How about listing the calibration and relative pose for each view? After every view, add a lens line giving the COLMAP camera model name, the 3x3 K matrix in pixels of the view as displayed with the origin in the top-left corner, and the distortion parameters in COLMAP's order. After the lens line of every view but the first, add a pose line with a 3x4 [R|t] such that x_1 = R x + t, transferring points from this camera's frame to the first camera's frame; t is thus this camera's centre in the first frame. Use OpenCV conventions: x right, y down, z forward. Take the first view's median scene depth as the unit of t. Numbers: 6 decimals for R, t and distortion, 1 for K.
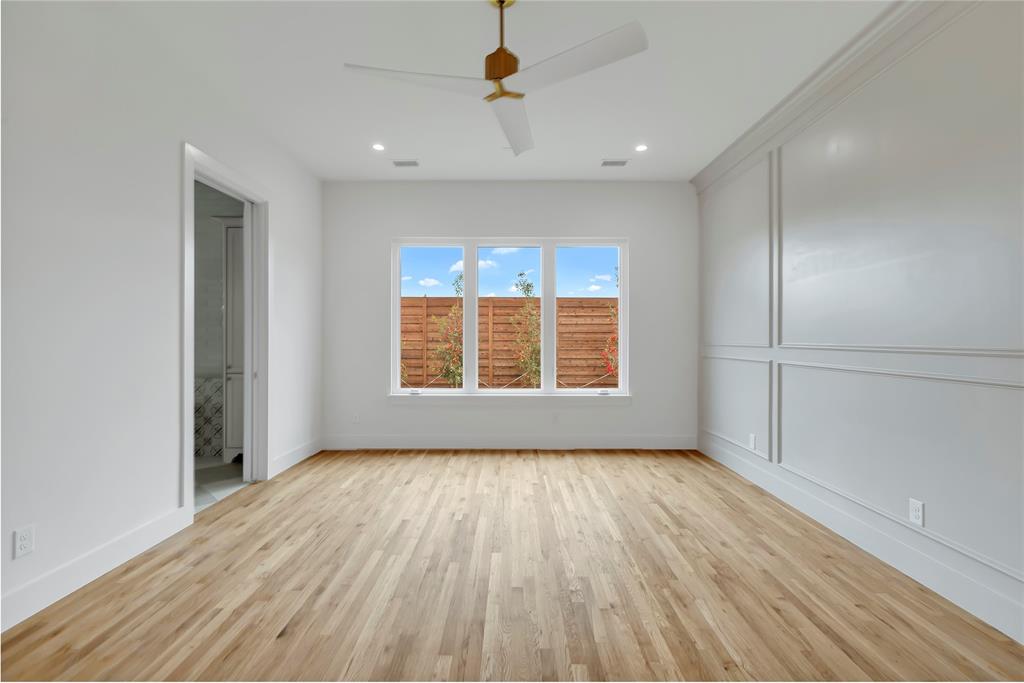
lens RADIAL K [[458.7, 0, 512.3], [0, 458.7, 346.9], [0, 0, 1]] dist [0.007433, 0.000400]
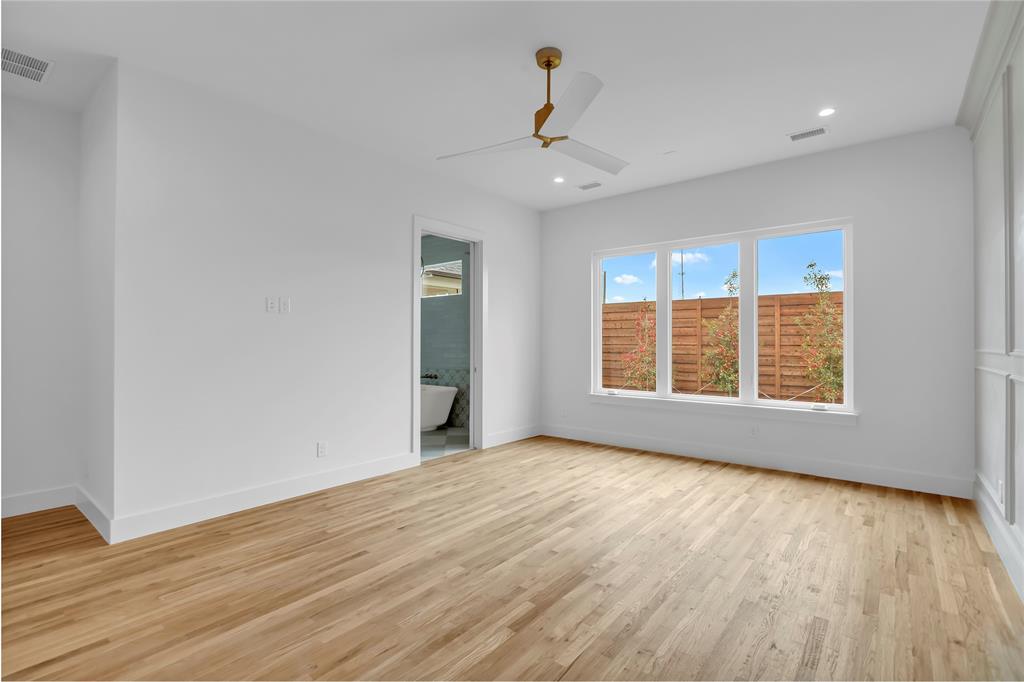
lens RADIAL K [[475.1, 0, 513.6], [0, 475.1, 354.7], [0, 0, 1]] dist [0.000341, 0.000162]
pose [[0.778906, 0.015642, -0.626946, 0.313167], [-0.010848, 0.999875, 0.011470, -0.000834], [0.627047, -0.002133, 0.778978, -0.013847]]
